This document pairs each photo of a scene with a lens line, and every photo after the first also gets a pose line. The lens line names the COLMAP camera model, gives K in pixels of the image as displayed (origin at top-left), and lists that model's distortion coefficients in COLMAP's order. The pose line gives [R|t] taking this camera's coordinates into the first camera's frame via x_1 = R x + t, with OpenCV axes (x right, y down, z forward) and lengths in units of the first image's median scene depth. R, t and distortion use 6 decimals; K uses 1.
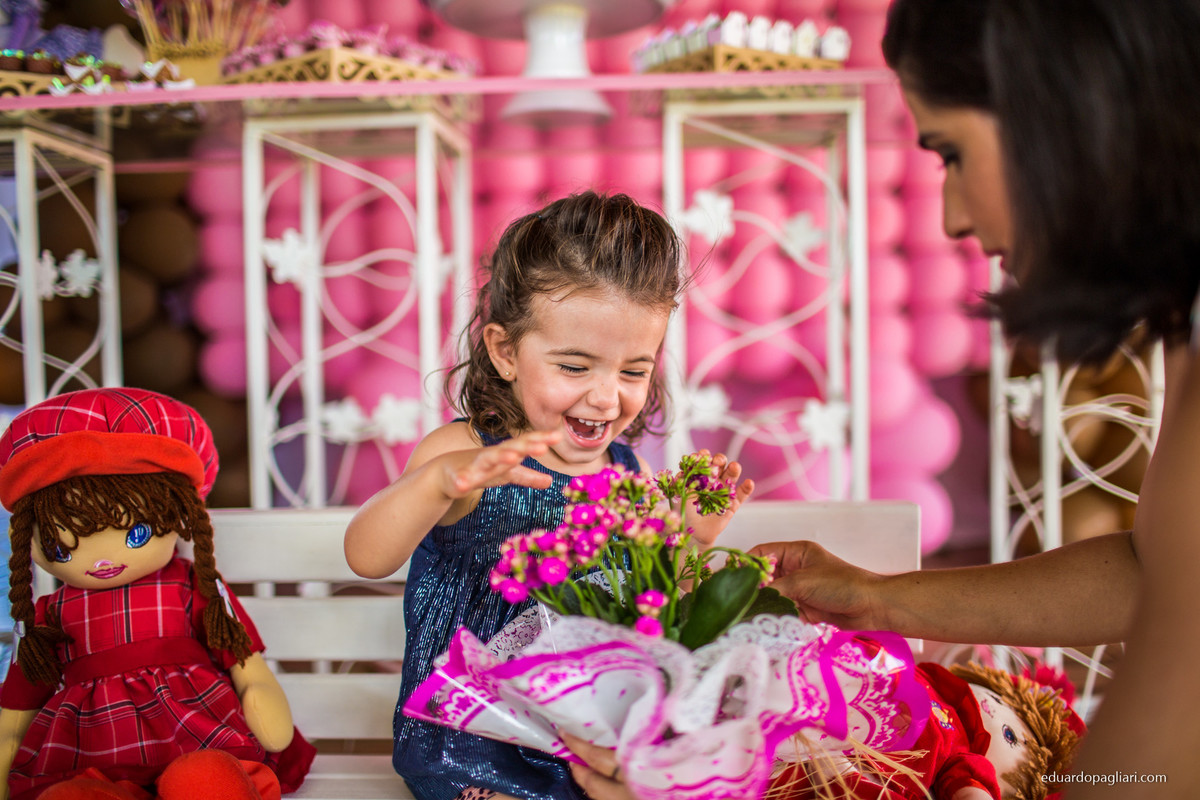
lens RADIAL K [[1237.8, 0, 600.0], [0, 1237.8, 400.0], [0, 0, 1]] dist [-0.079300, 0.086656]
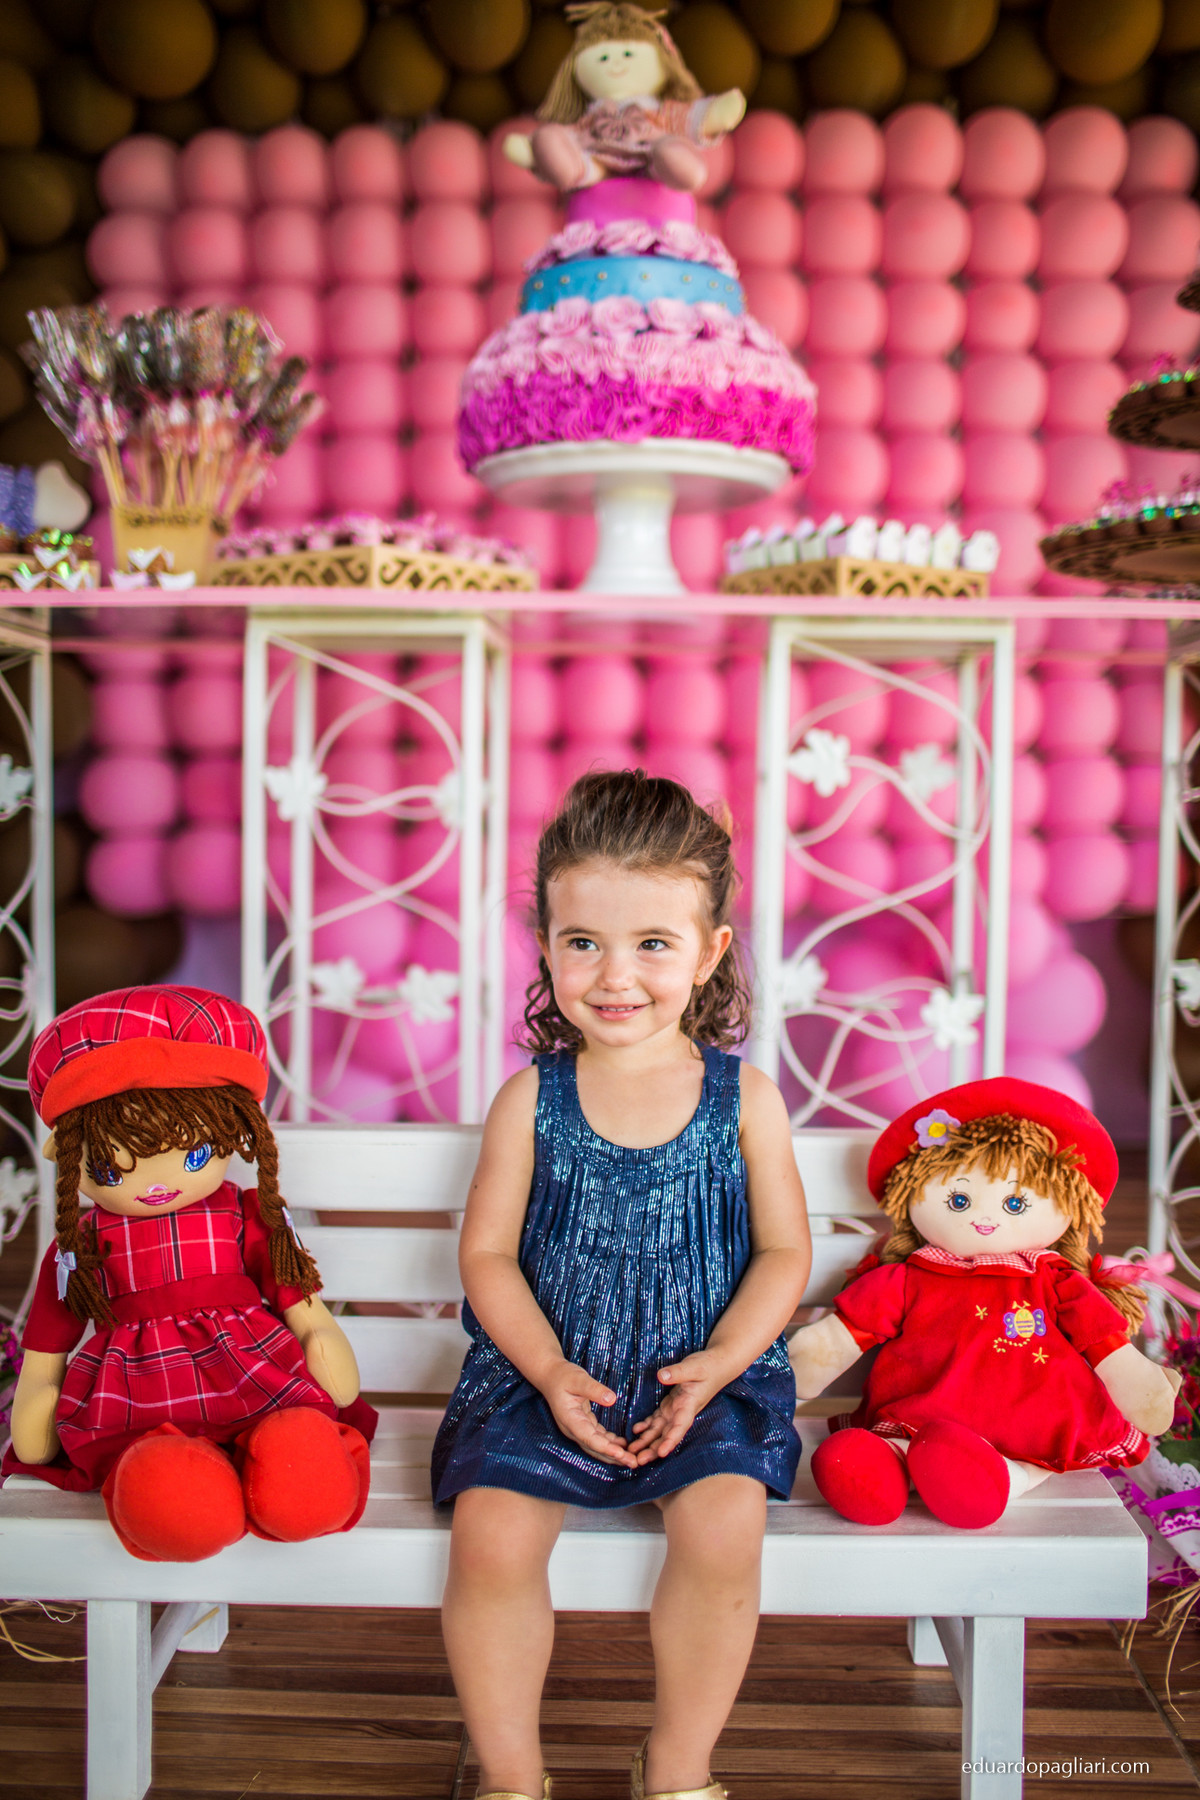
lens RADIAL K [[1856.6, 0, 605.9], [0, 1856.6, 838.9], [0, 0, 1]] dist [-0.079300, 0.086656]
pose [[0.999116, 0.036458, 0.020932, -0.081037], [-0.035755, 0.998815, -0.033027, -0.056593], [-0.022111, 0.032249, 0.999235, -0.224688]]
